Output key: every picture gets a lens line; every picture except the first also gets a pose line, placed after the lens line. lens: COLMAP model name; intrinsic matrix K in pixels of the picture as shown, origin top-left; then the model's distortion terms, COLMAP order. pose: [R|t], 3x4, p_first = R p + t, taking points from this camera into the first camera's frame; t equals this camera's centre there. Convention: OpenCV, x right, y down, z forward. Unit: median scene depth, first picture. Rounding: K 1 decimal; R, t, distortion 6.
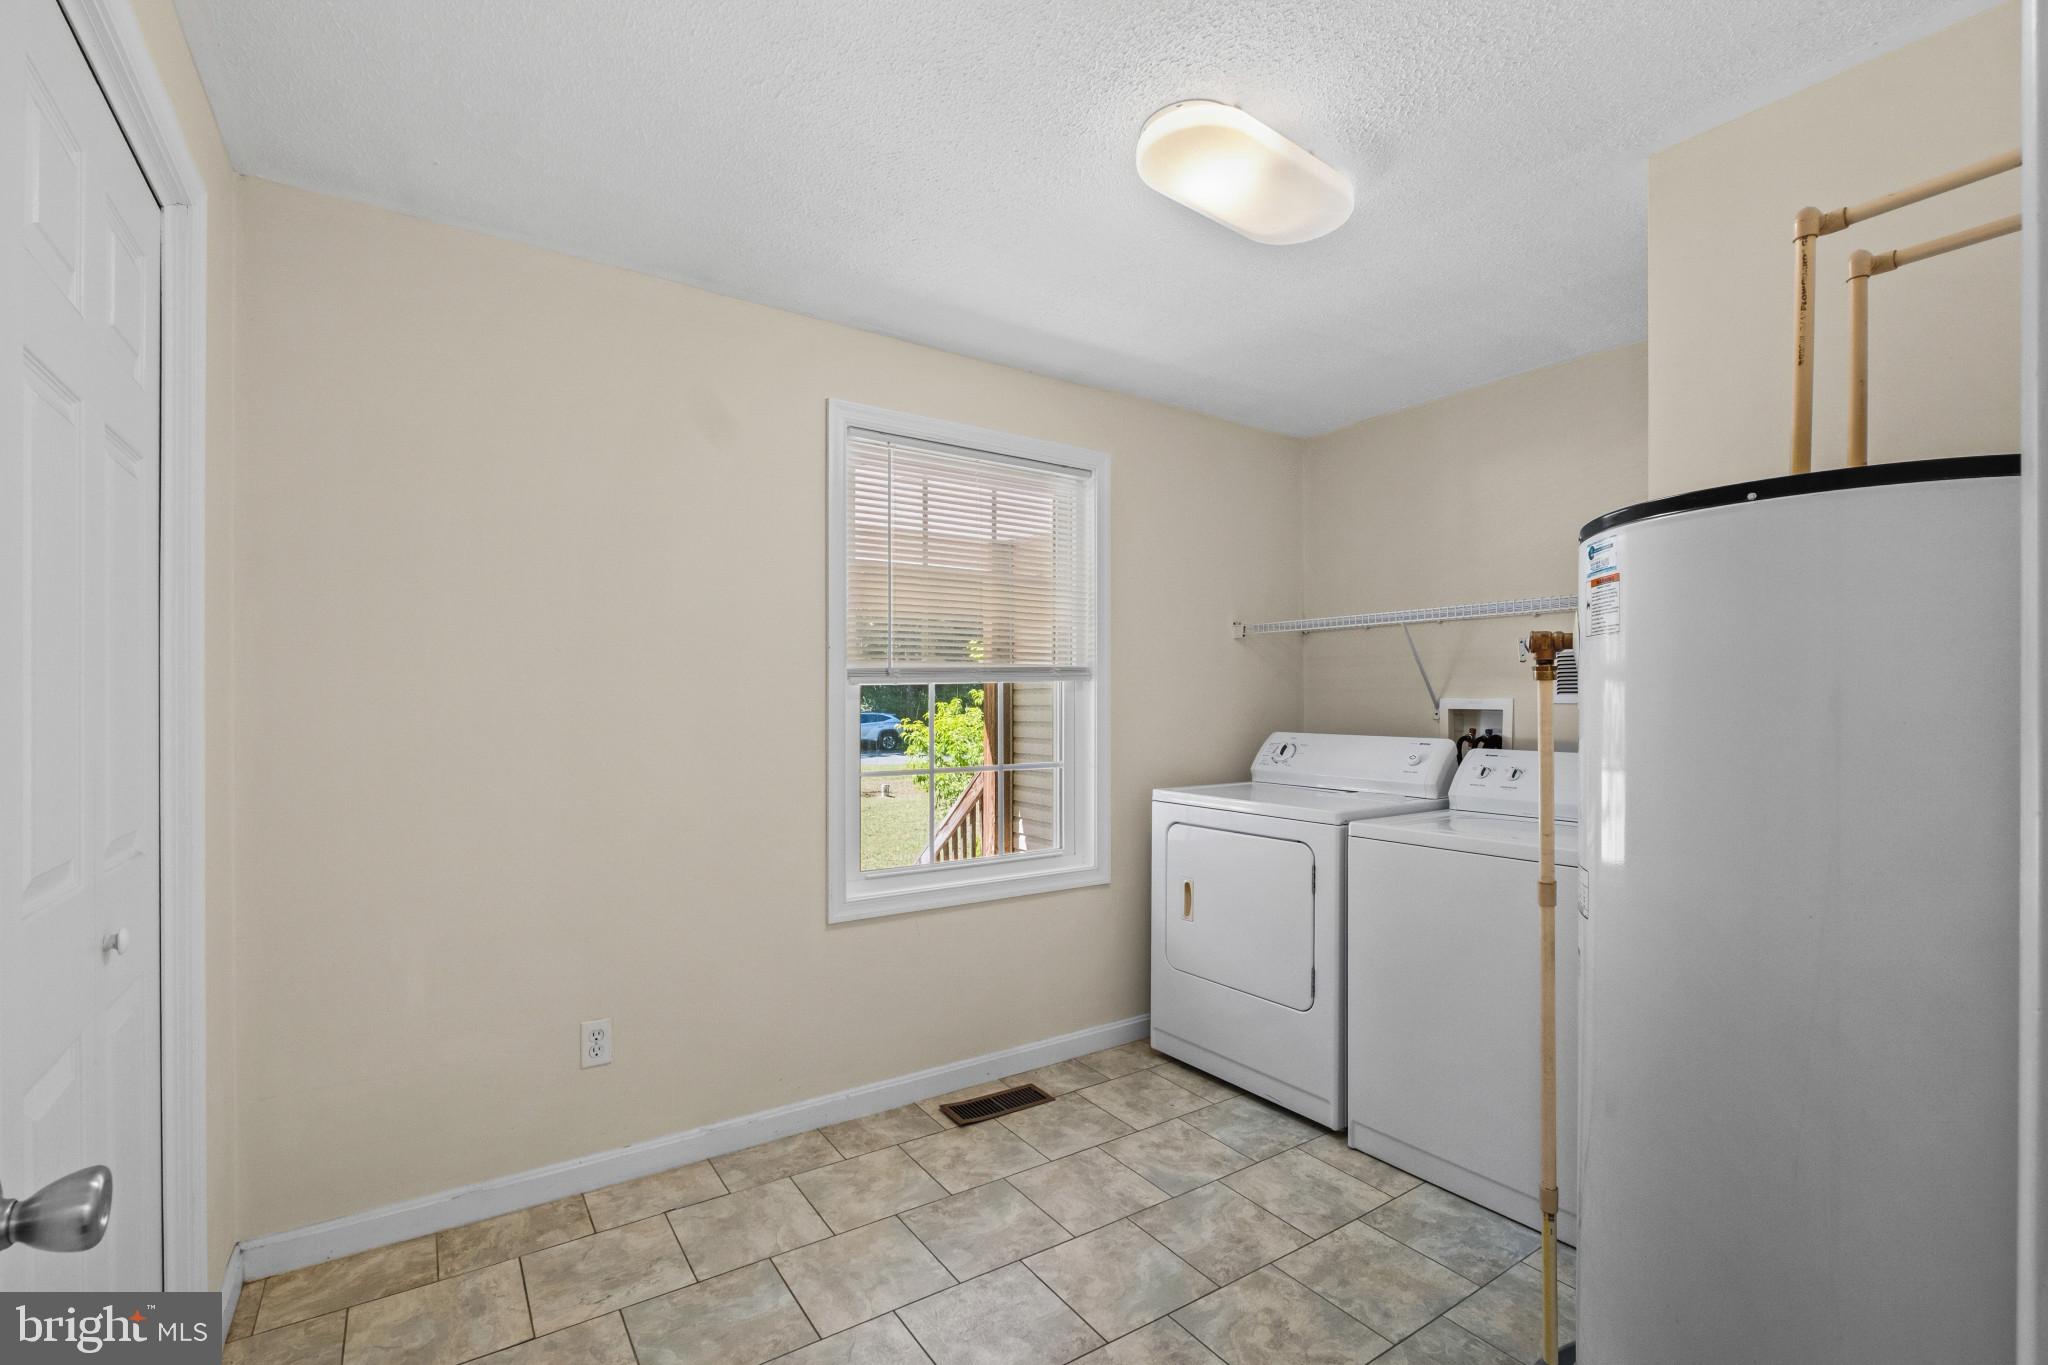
lens RADIAL K [[895.8, 0, 1022.5], [0, 895.8, 677.8], [0, 0, 1]] dist [-0.001867, -0.002088]
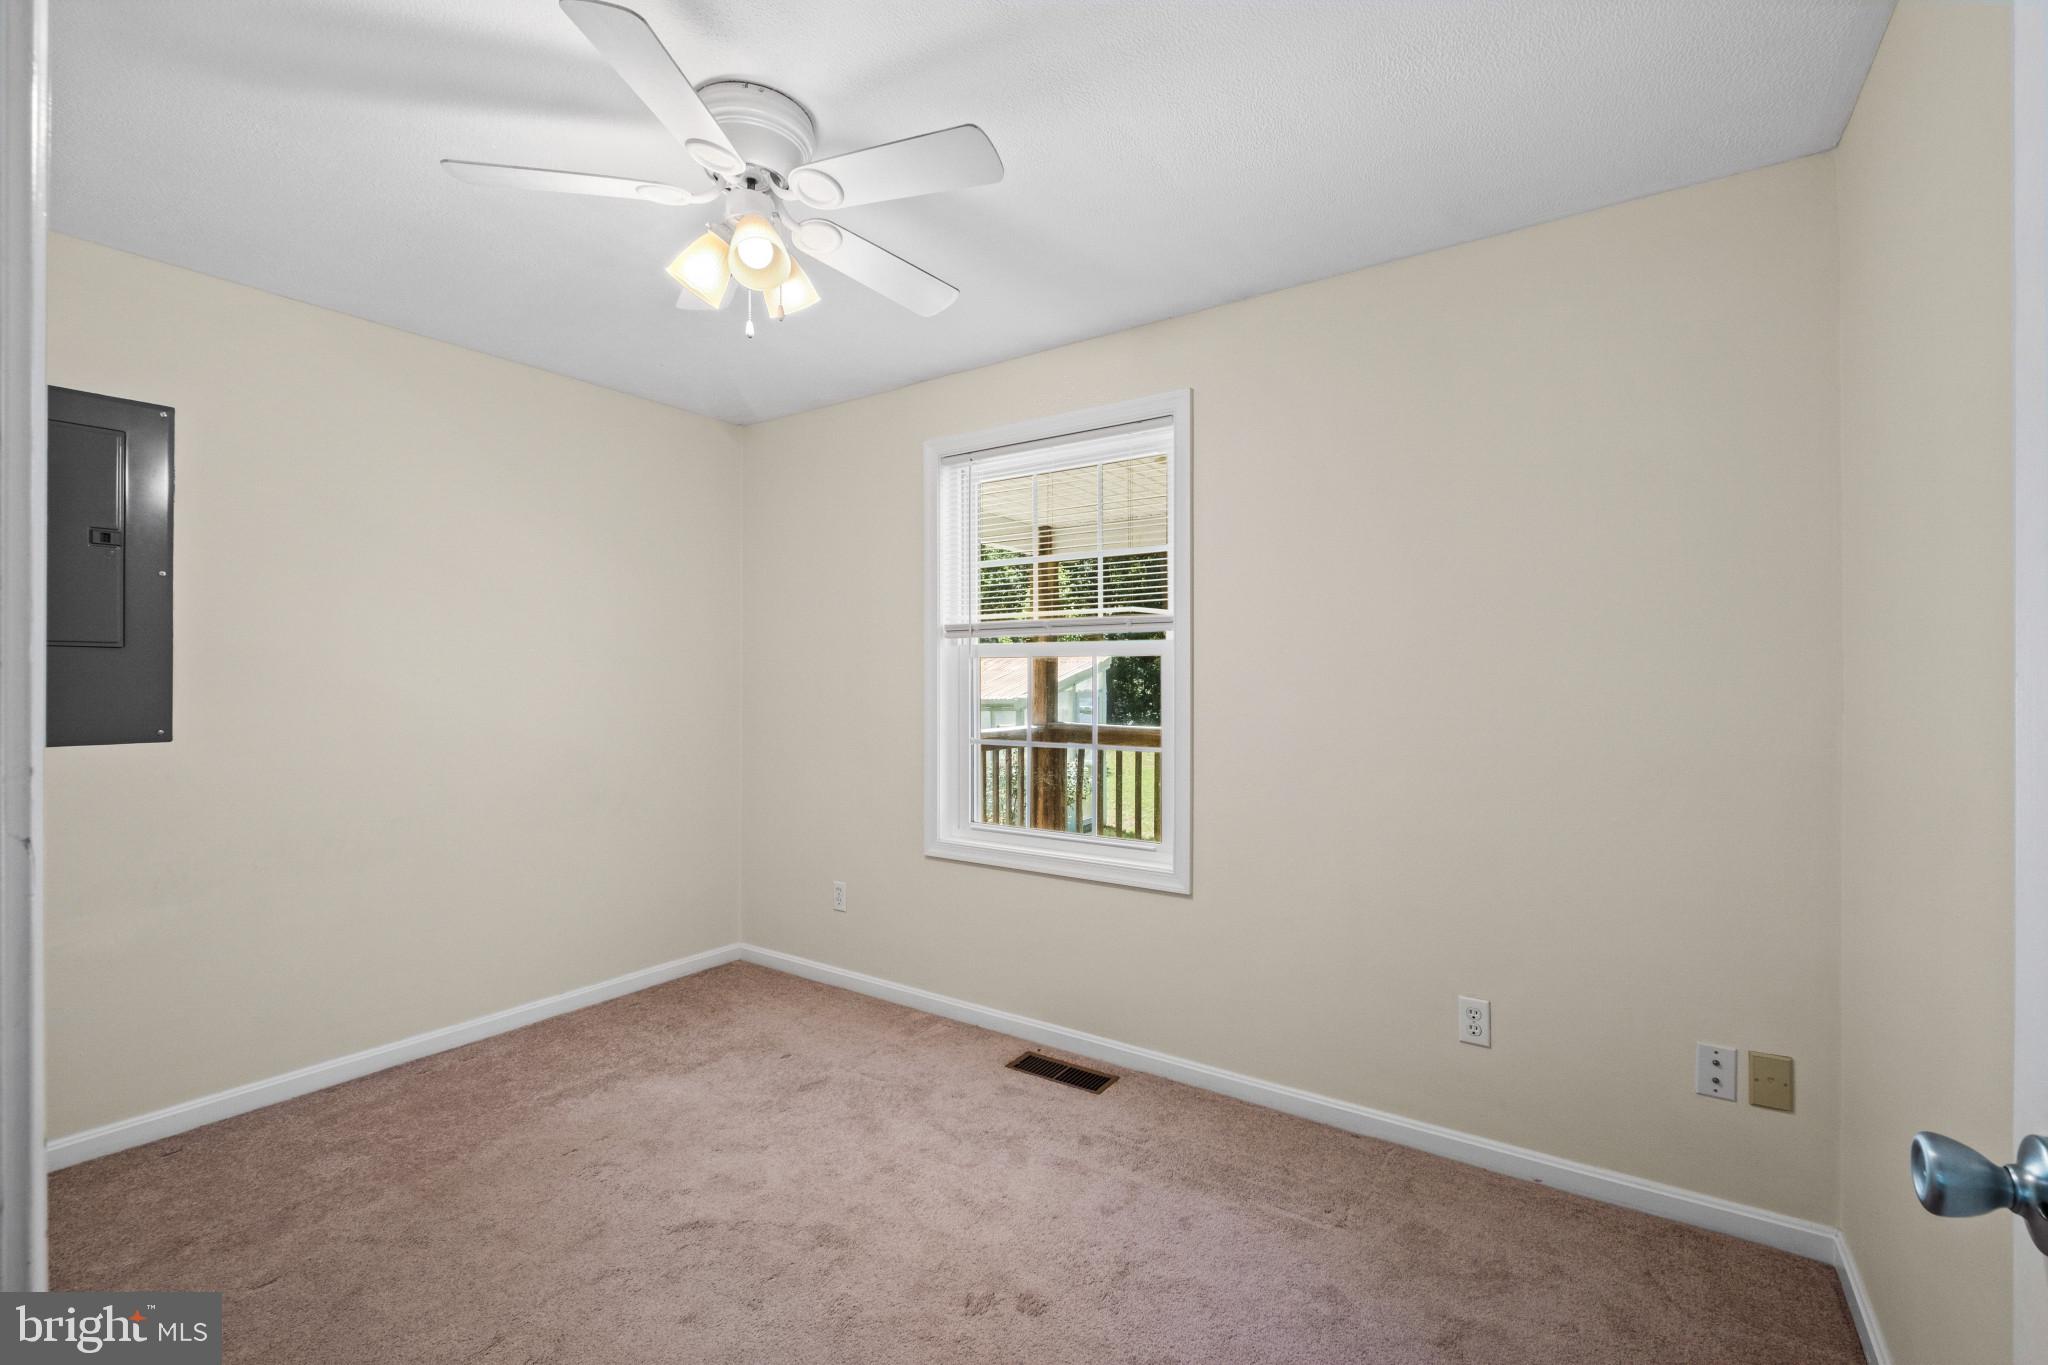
lens RADIAL K [[895.8, 0, 1024.1], [0, 895.8, 683.3], [0, 0, 1]] dist [-0.001867, -0.002088]
pose [[0.369027, 0.005525, -0.929402, 0.908860], [0.022886, 0.999625, 0.015029, 0.011406], [0.929137, -0.026816, 0.368763, 0.588373]]
